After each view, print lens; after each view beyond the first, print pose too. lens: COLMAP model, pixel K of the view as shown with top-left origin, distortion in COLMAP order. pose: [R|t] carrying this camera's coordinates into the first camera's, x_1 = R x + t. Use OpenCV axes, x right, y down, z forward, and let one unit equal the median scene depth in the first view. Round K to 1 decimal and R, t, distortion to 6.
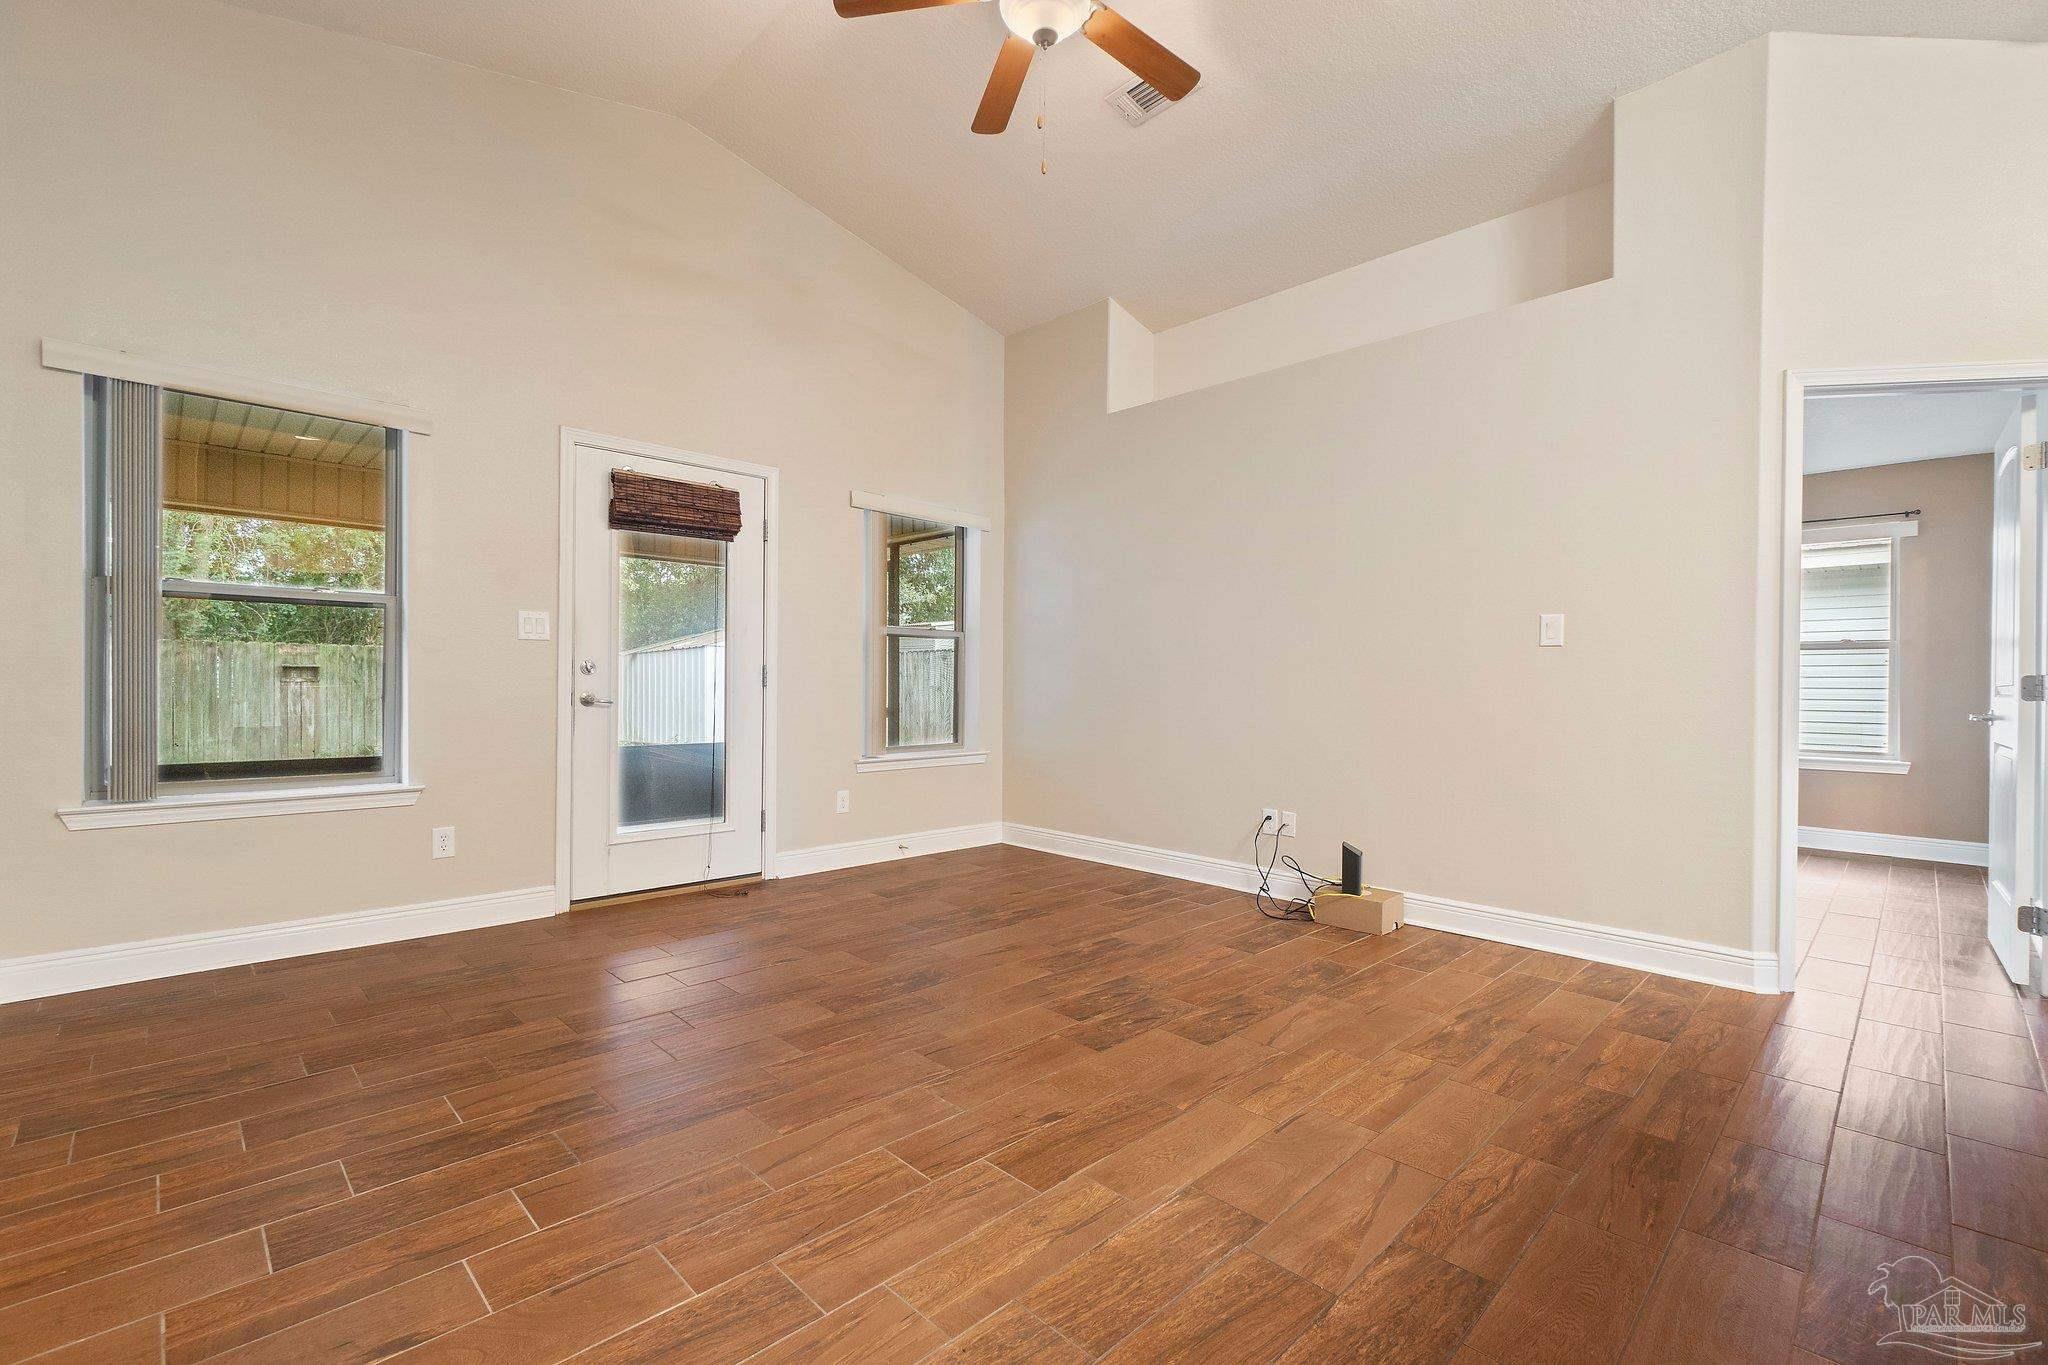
lens RADIAL K [[891.2, 0, 1015.6], [0, 891.2, 685.2], [0, 0, 1]] dist [-0.001287, -0.000415]
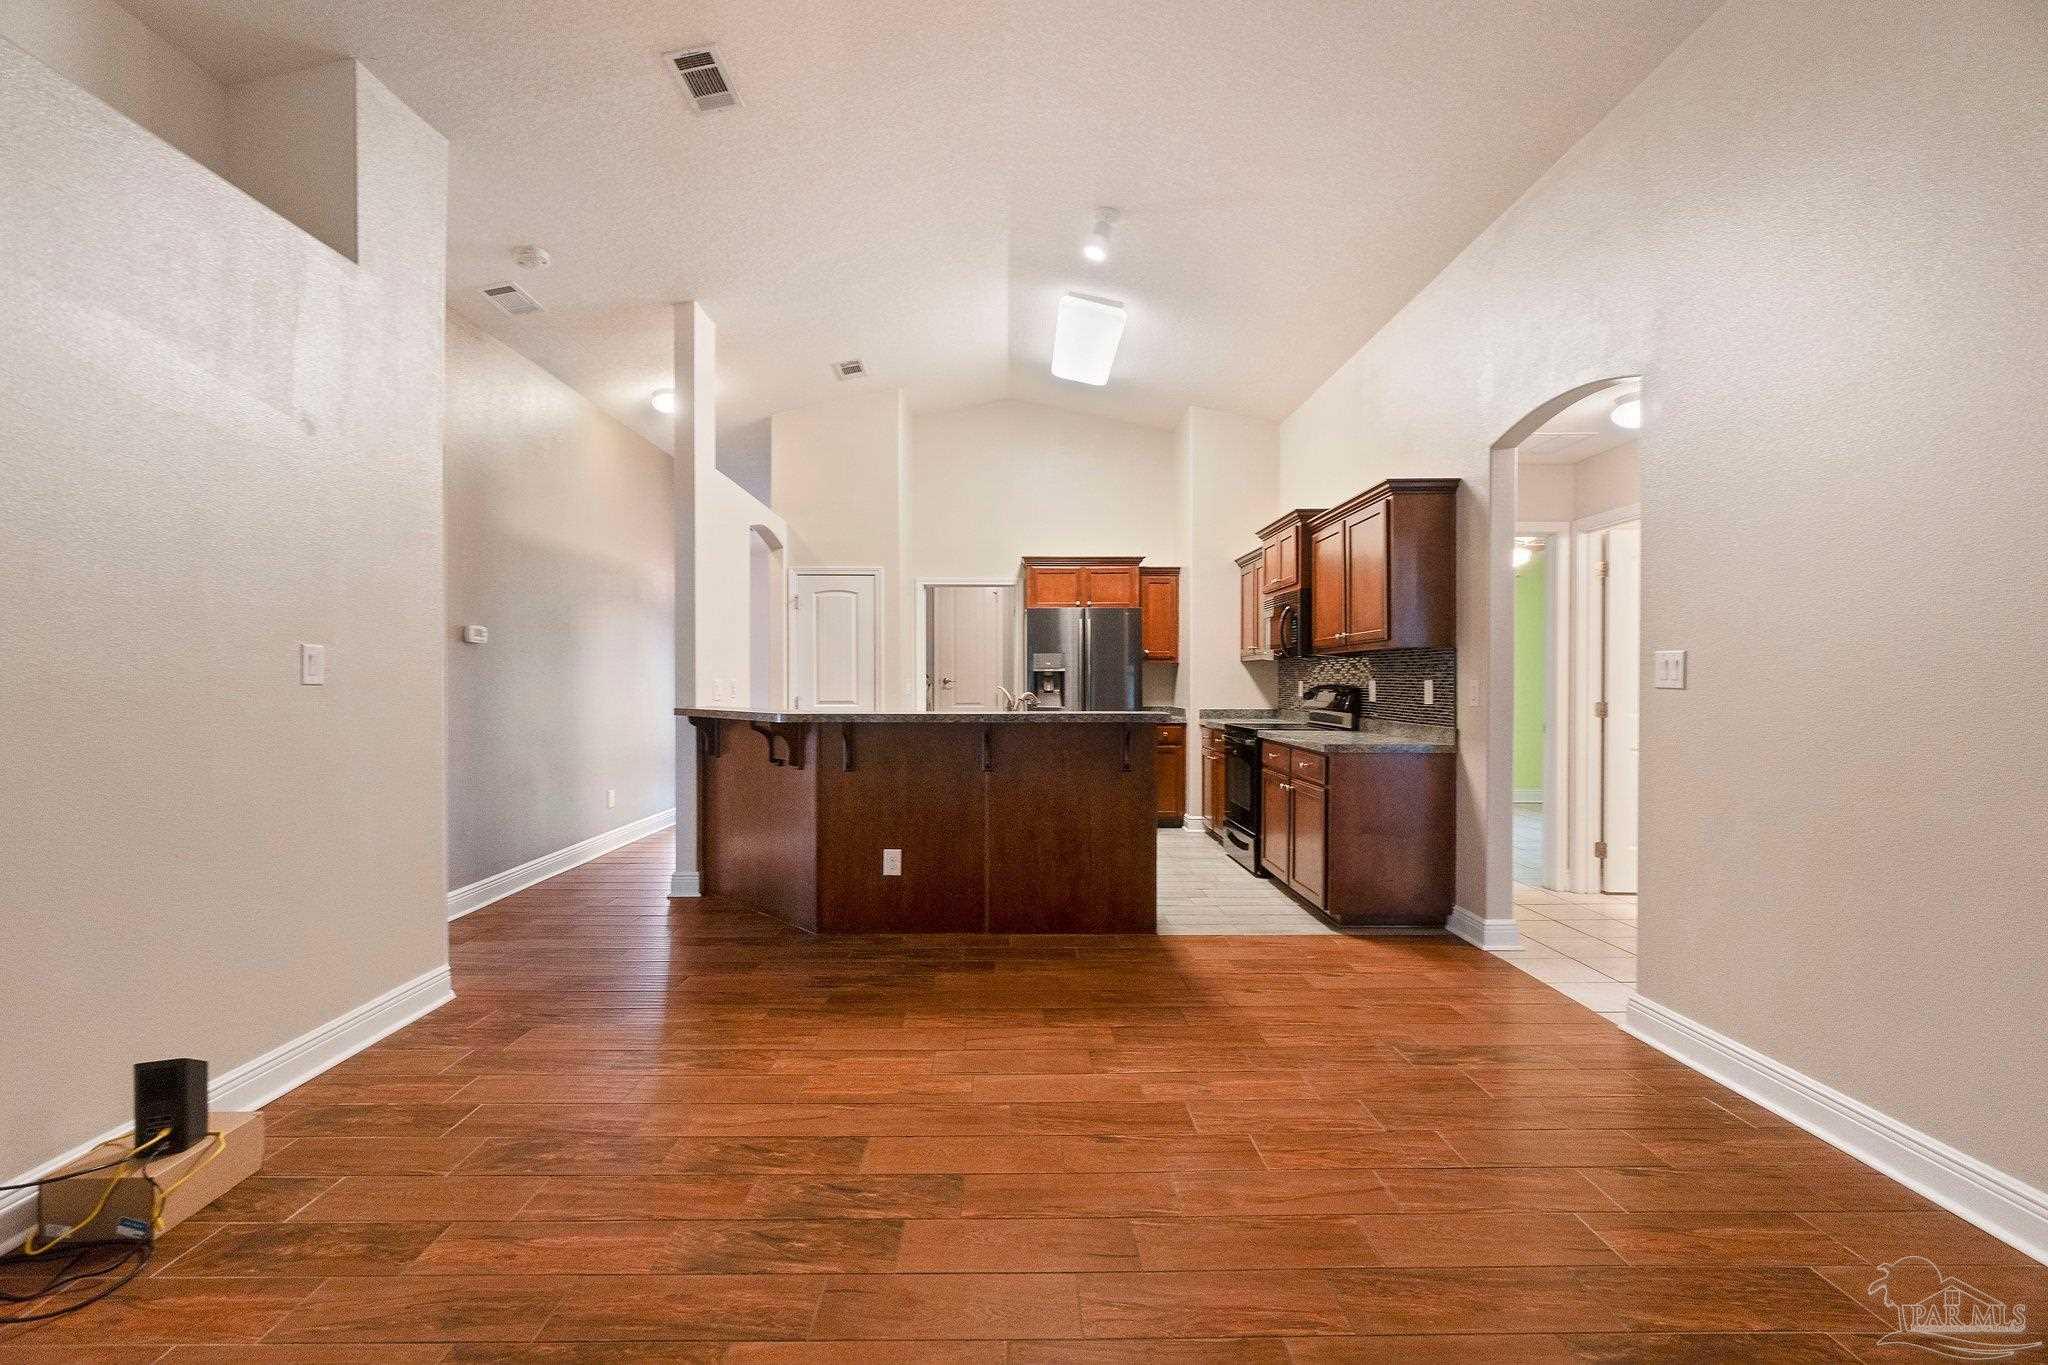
lens RADIAL K [[891.2, 0, 1015.6], [0, 891.2, 685.2], [0, 0, 1]] dist [-0.001287, -0.000415]
pose [[-0.724146, -0.015657, 0.689469, -0.590872], [-0.006855, 0.999856, 0.015506, -0.091303], [-0.689613, 0.006502, -0.724149, 1.754760]]
